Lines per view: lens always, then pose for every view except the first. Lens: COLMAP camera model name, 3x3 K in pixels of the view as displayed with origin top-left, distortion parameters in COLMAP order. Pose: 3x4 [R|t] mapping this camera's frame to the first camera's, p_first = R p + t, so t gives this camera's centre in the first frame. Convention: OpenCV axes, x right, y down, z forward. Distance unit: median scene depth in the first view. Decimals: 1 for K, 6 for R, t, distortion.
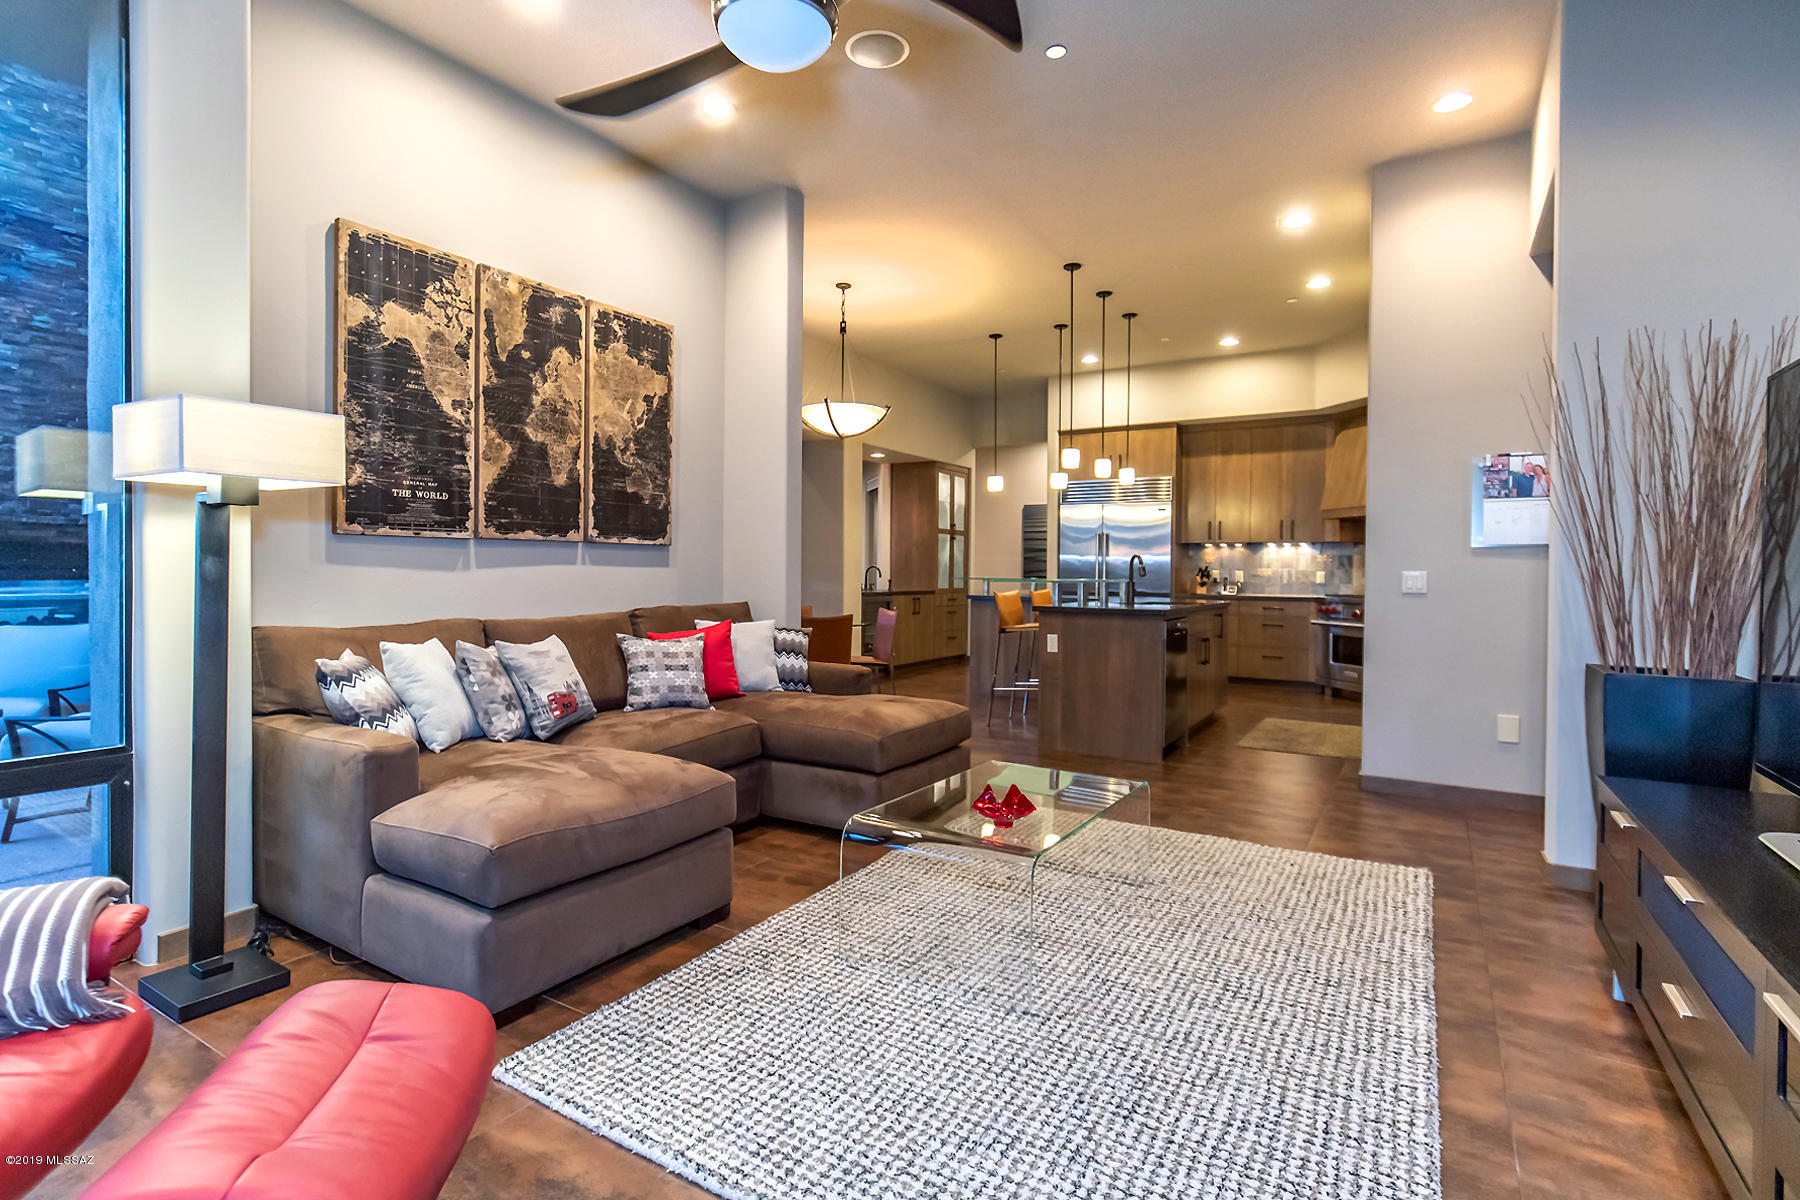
lens RADIAL K [[893.1, 0, 896.6], [0, 893.1, 586.8], [0, 0, 1]] dist [0.001823, 0.000146]
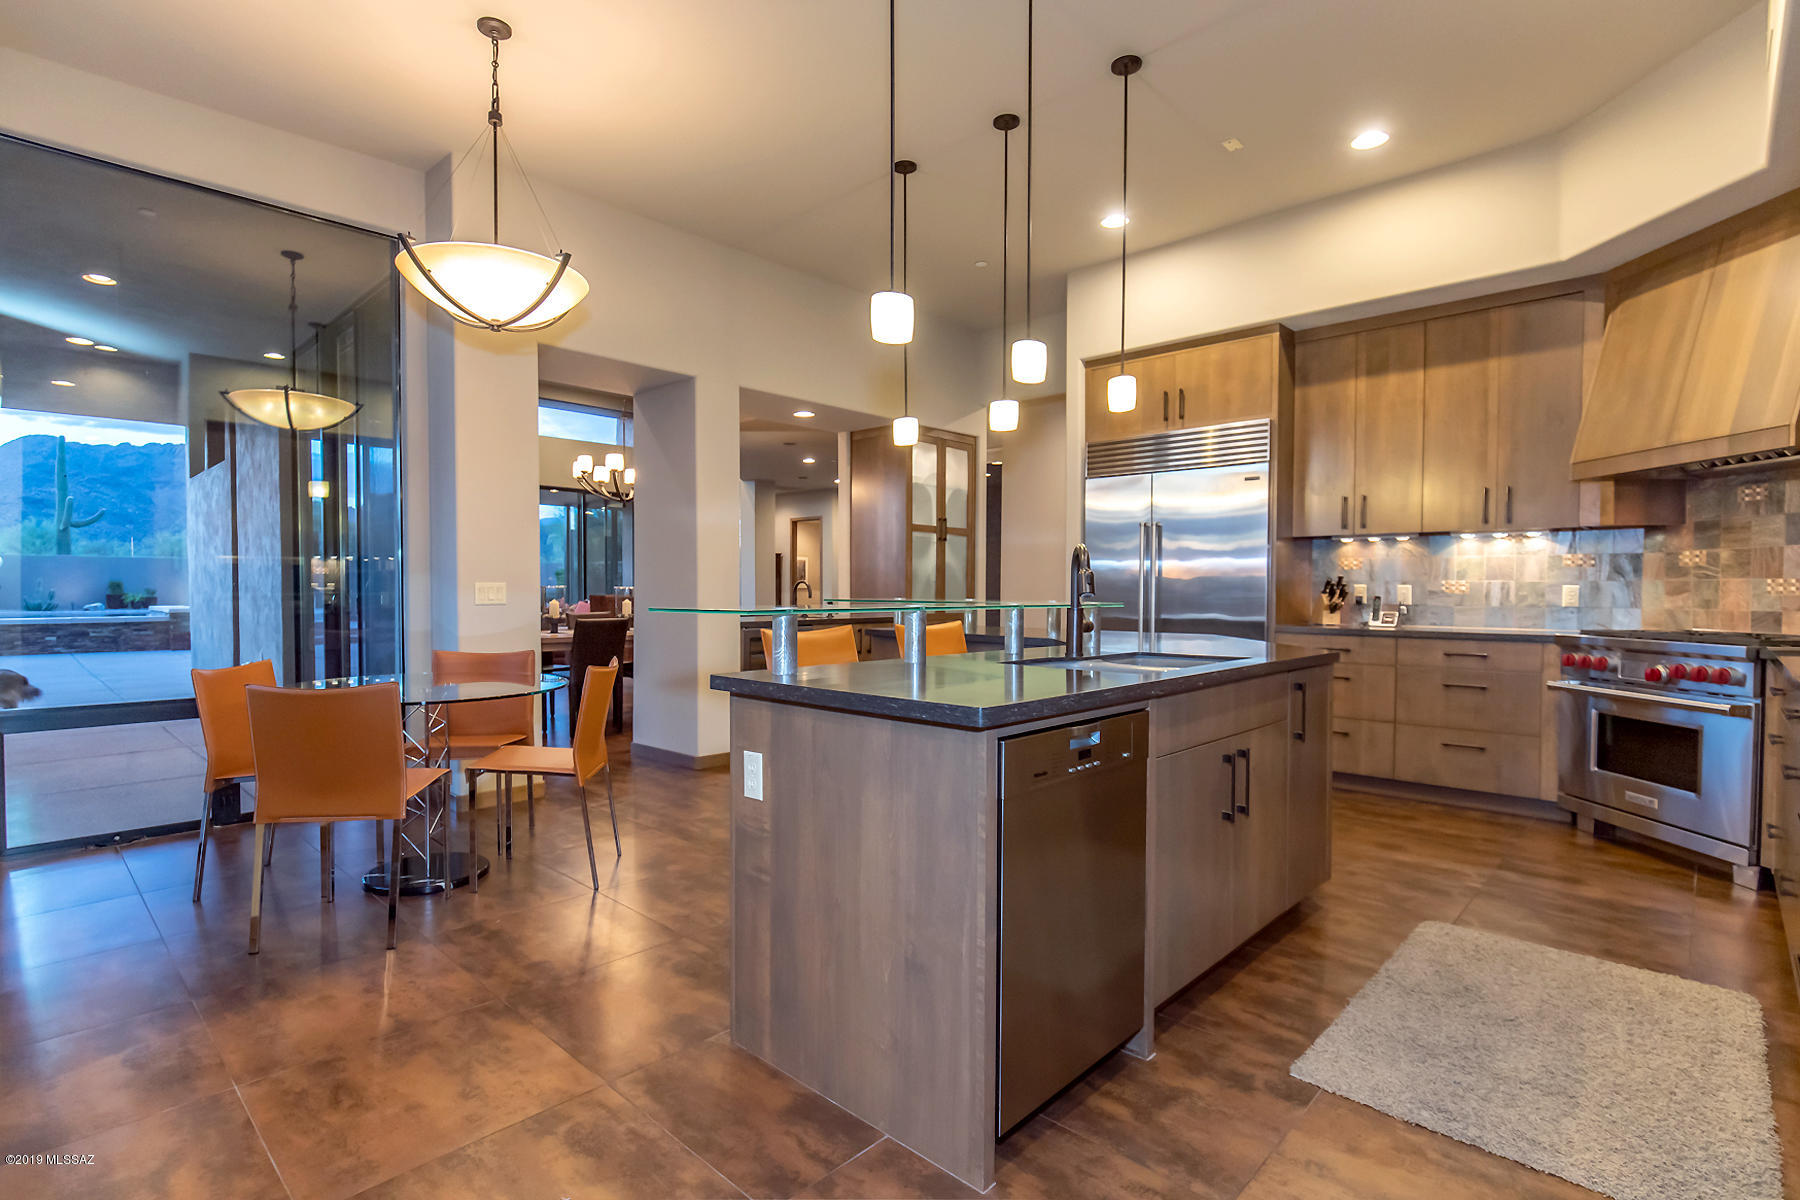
lens RADIAL K [[867.3, 0, 878.5], [0, 867.3, 614.8], [0, 0, 1]] dist [-0.001489, -0.000605]
pose [[0.973667, 0.001696, -0.227968, 0.194018], [0.001115, 0.999925, 0.012201, -0.006038], [0.227971, -0.012134, 0.973592, 0.409934]]
